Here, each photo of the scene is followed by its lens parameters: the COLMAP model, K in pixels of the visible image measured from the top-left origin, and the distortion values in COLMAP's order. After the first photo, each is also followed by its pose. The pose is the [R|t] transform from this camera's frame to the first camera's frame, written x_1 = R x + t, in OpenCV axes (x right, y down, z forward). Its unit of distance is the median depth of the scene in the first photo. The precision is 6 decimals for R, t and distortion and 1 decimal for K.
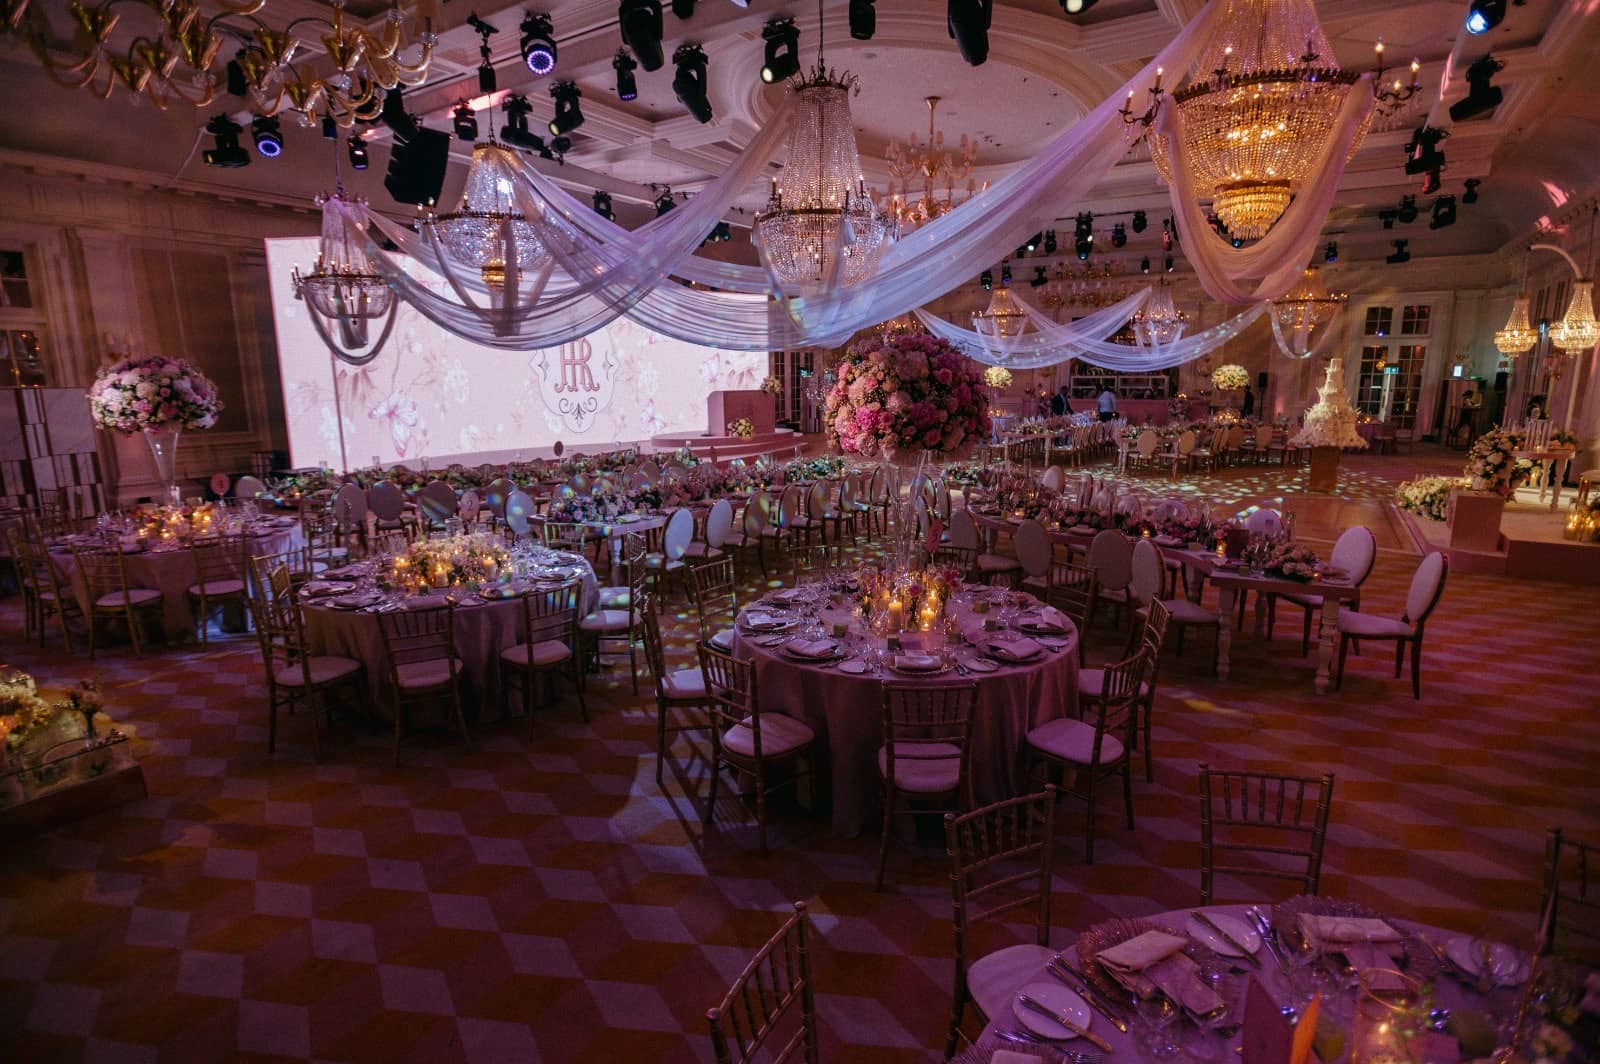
lens RADIAL K [[806.4, 0, 806.9], [0, 806.4, 535.4], [0, 0, 1]] dist [-0.020596, 0.001375]
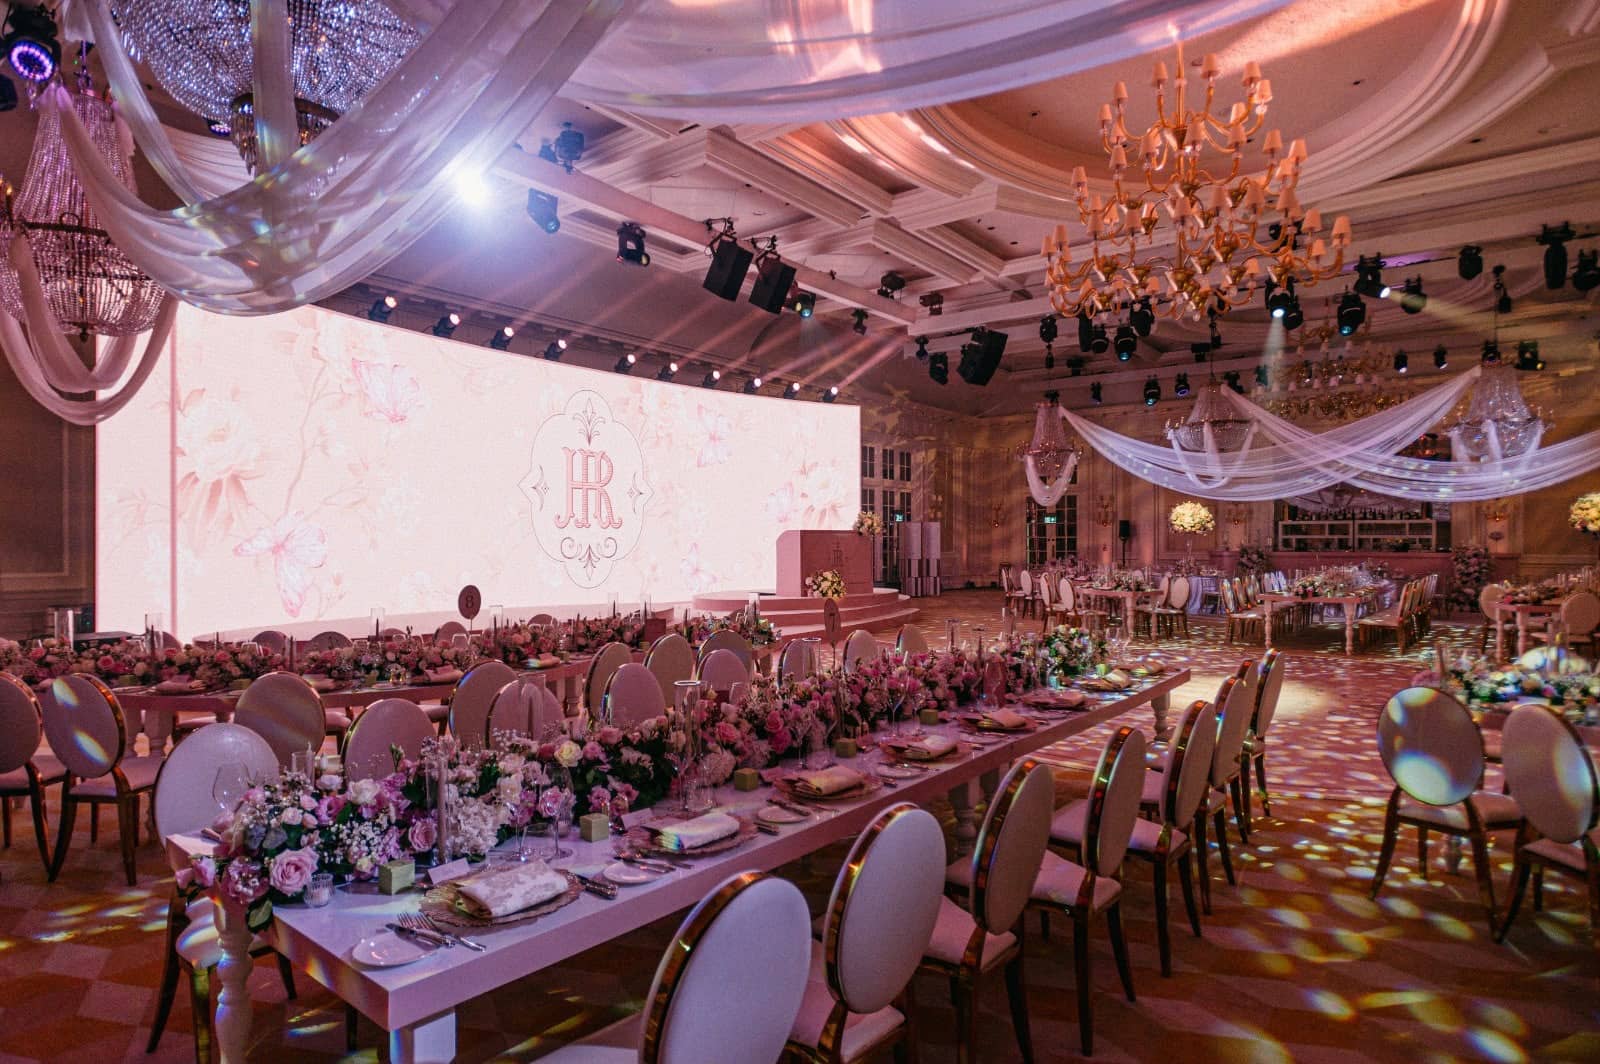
lens RADIAL K [[878.3, 0, 767.3], [0, 878.3, 546.3], [0, 0, 1]] dist [-0.011176, -0.000528]
pose [[0.993187, 0.006302, -0.116364, -0.093102], [-0.028140, 0.981957, -0.187000, -0.055015], [0.113086, 0.189000, 0.975444, 0.571865]]
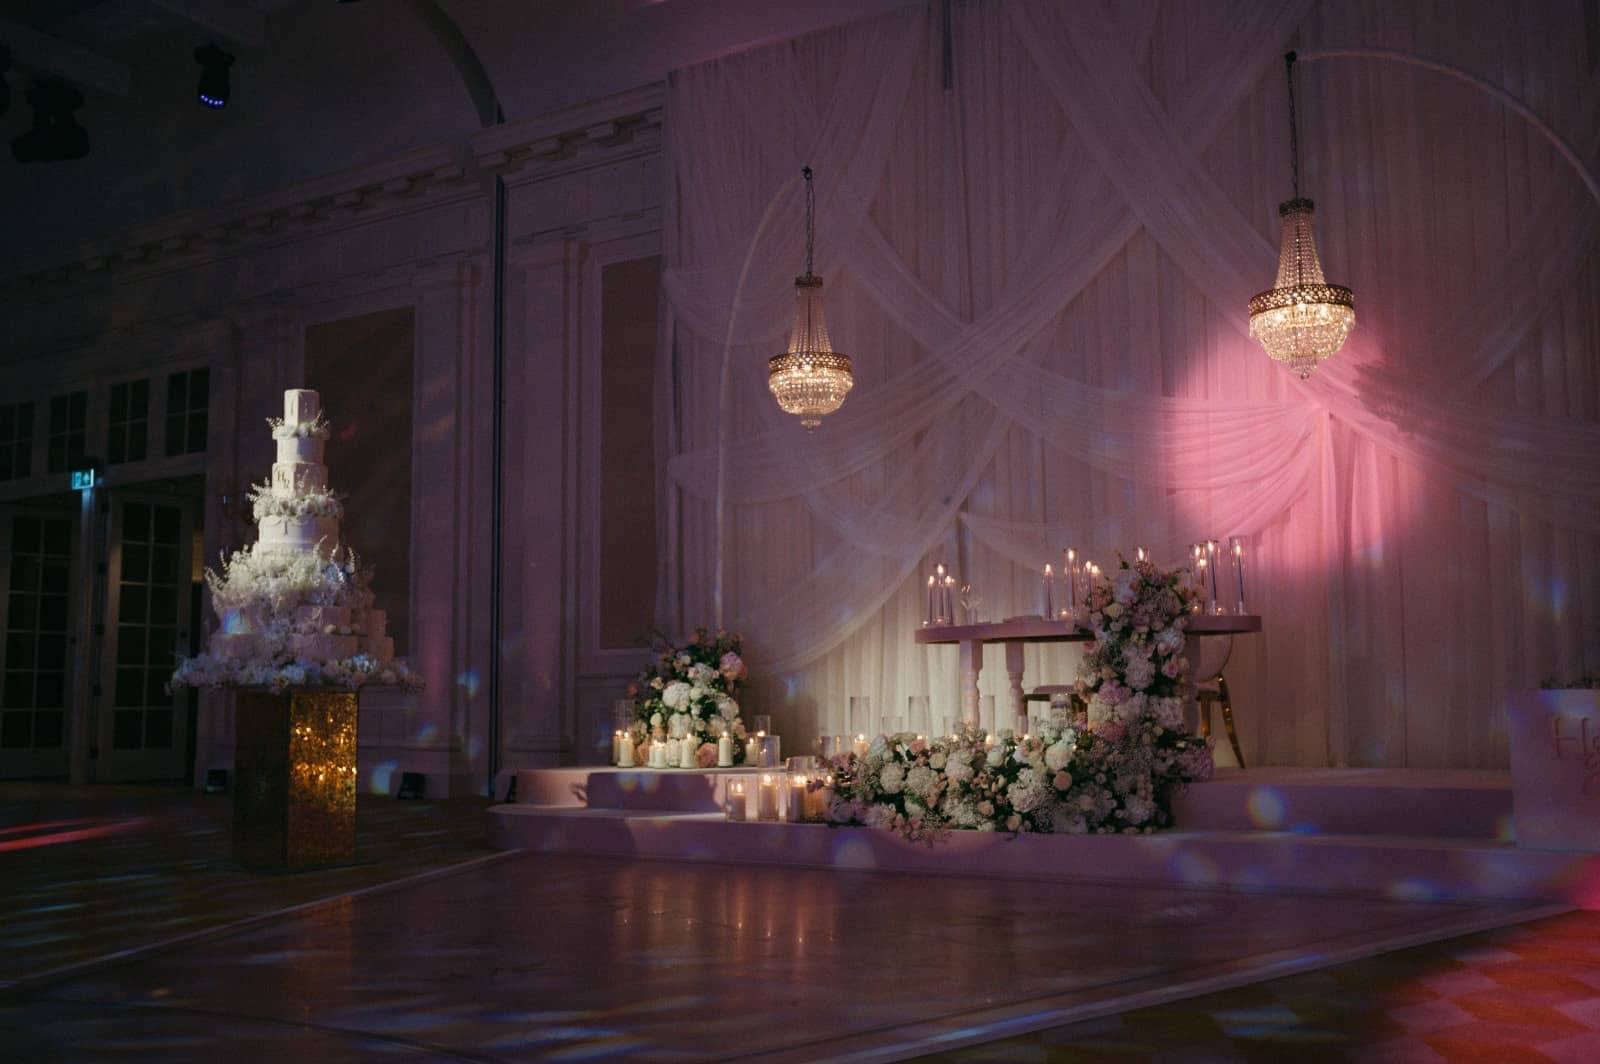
lens RADIAL K [[1361.3, 0, 800.0], [0, 1361.3, 532.0], [0, 0, 1]] dist [-0.010358, 0.000051]
pose [[-0.051411, 0.120312, 0.991404, 0.261349], [0.211640, 0.971482, -0.106919, -0.117411], [-0.975995, 0.204324, -0.075407, 1.212021]]
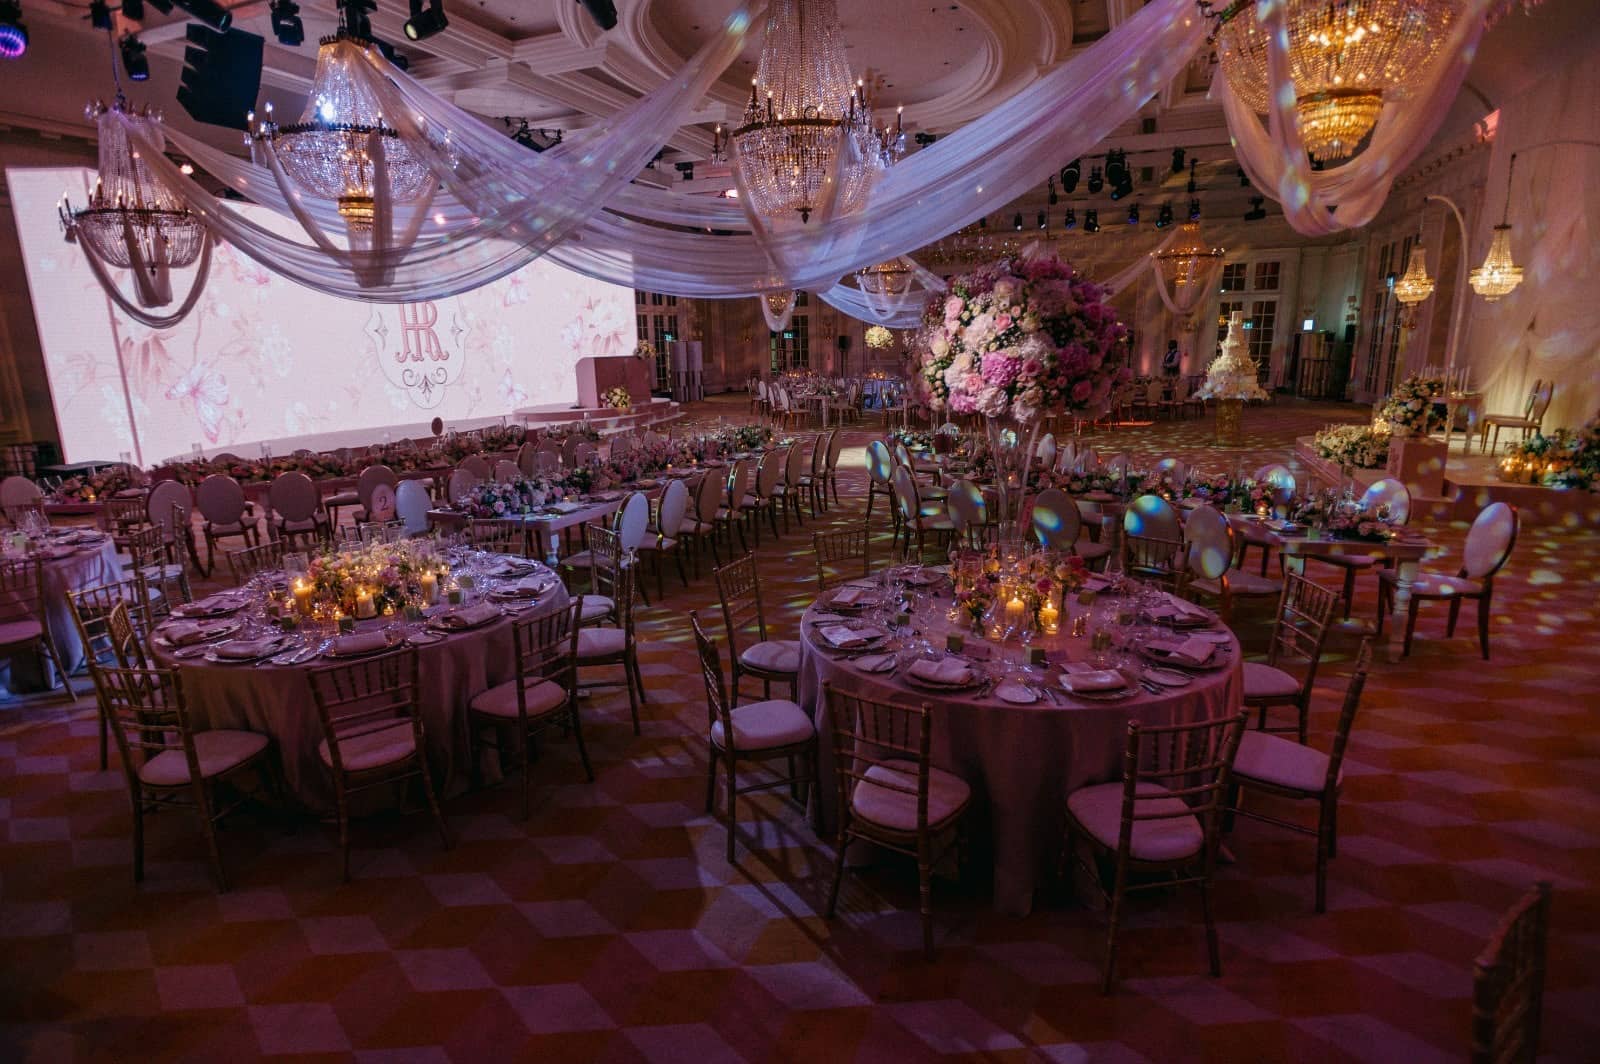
lens RADIAL K [[826.4, 0, 800.0], [0, 826.4, 532.0], [0, 0, 1]] dist [-0.015424, -0.000371]
pose [[0.983017, -0.055376, 0.174962, -0.101765], [0.050087, 0.998149, 0.034505, -0.010323], [-0.176549, -0.025156, 0.983970, 0.101509]]
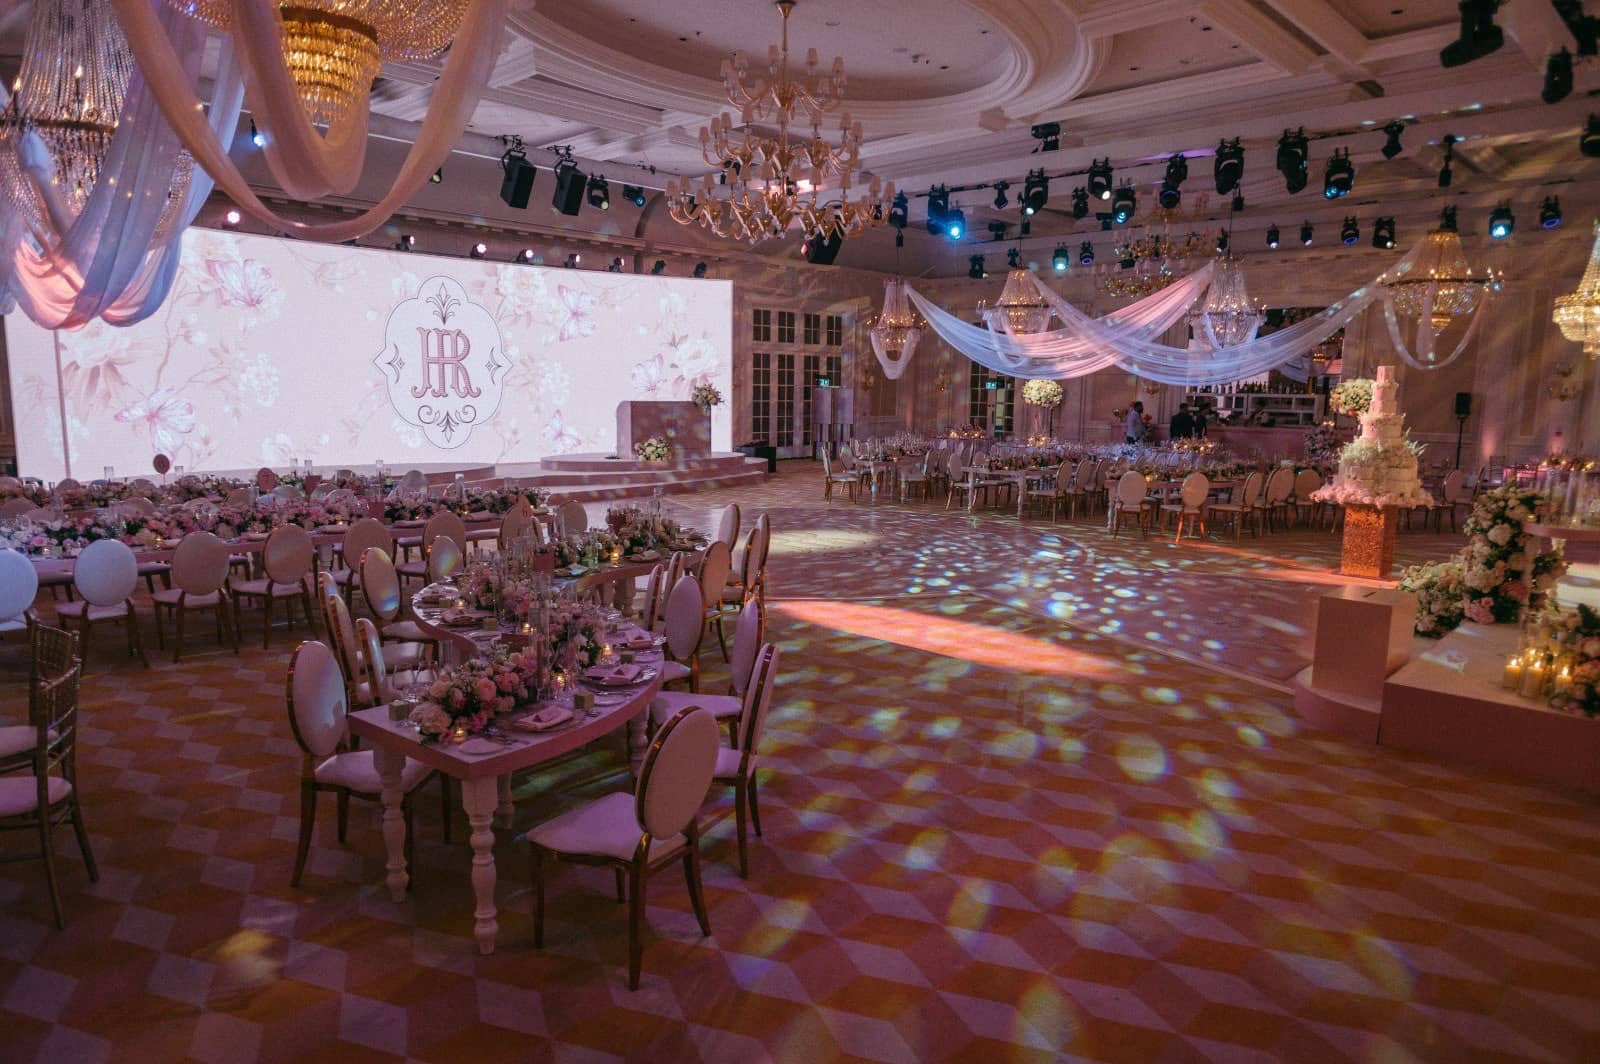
lens RADIAL K [[1008.0, 0, 800.0], [0, 1008.0, 532.0], [0, 0, 1]] dist [-0.004934, -0.001768]
pose [[0.979184, 0.047742, -0.197278, 0.515634], [-0.058498, 0.997081, -0.049056, -0.033505], [0.194361, 0.059575, 0.979119, 0.192275]]
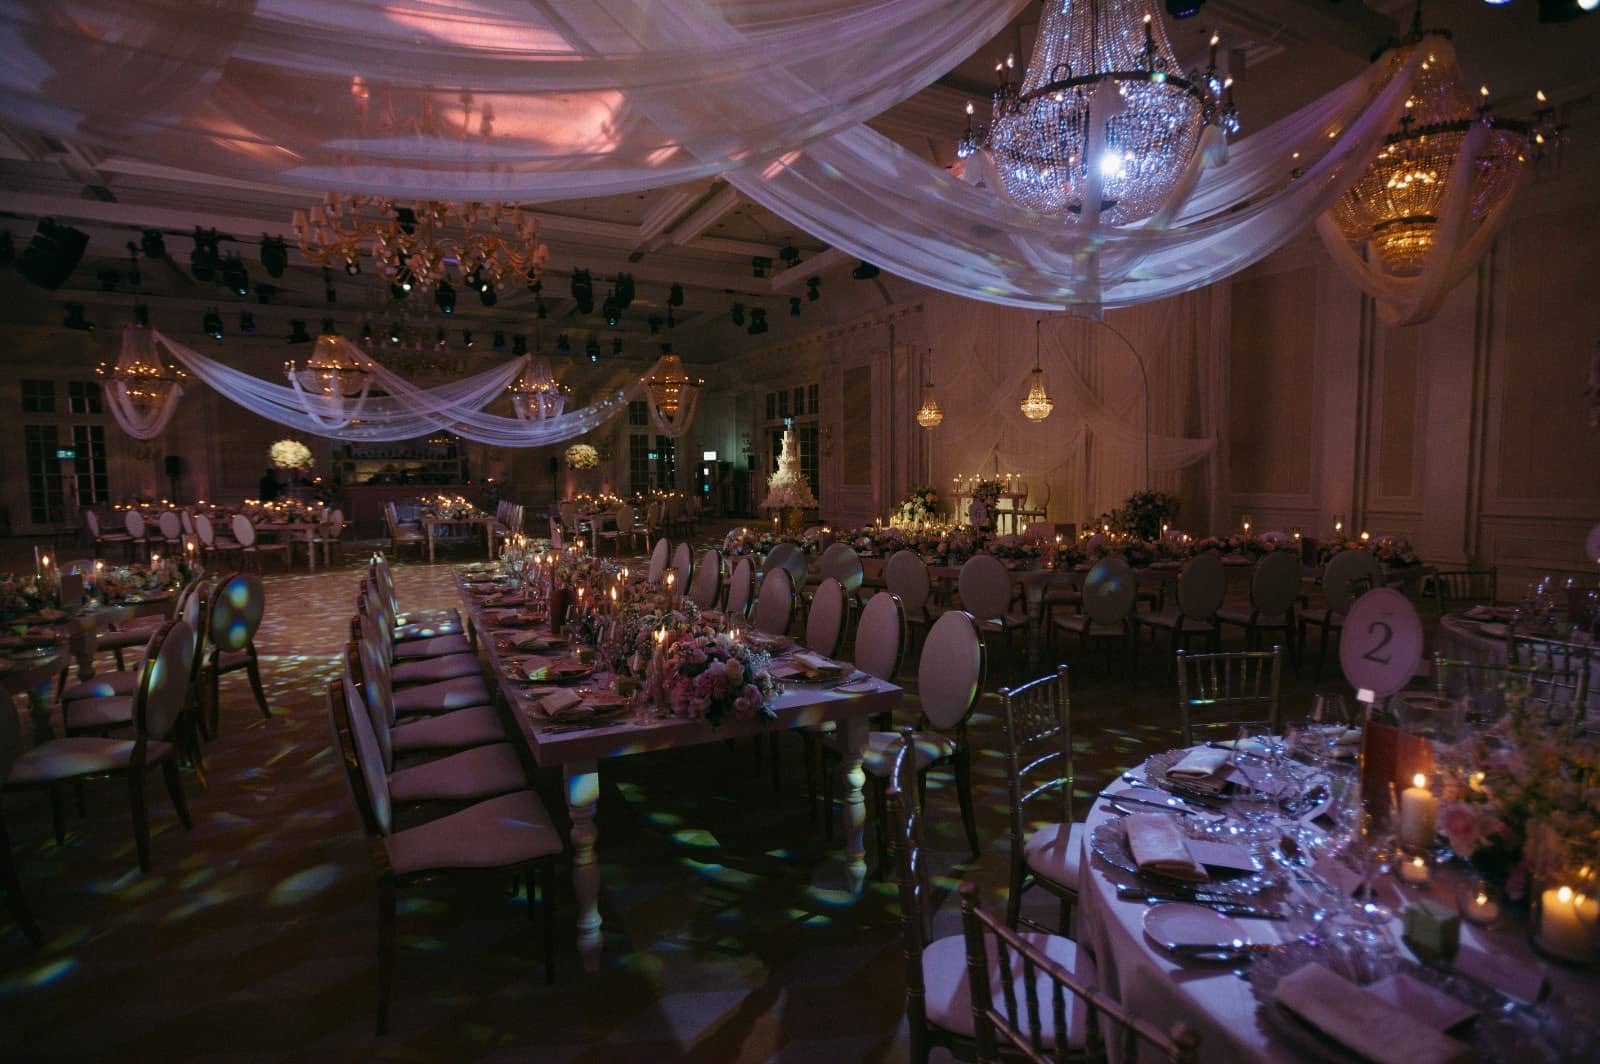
lens RADIAL K [[809.2, 0, 808.3], [0, 809.2, 535.7], [0, 0, 1]] dist [-0.001097, -0.000360]
pose [[0.494018, -0.062650, 0.867191, -0.434556], [0.172494, 0.984637, -0.027131, -0.057477], [-0.852169, 0.162989, 0.497235, 0.604081]]
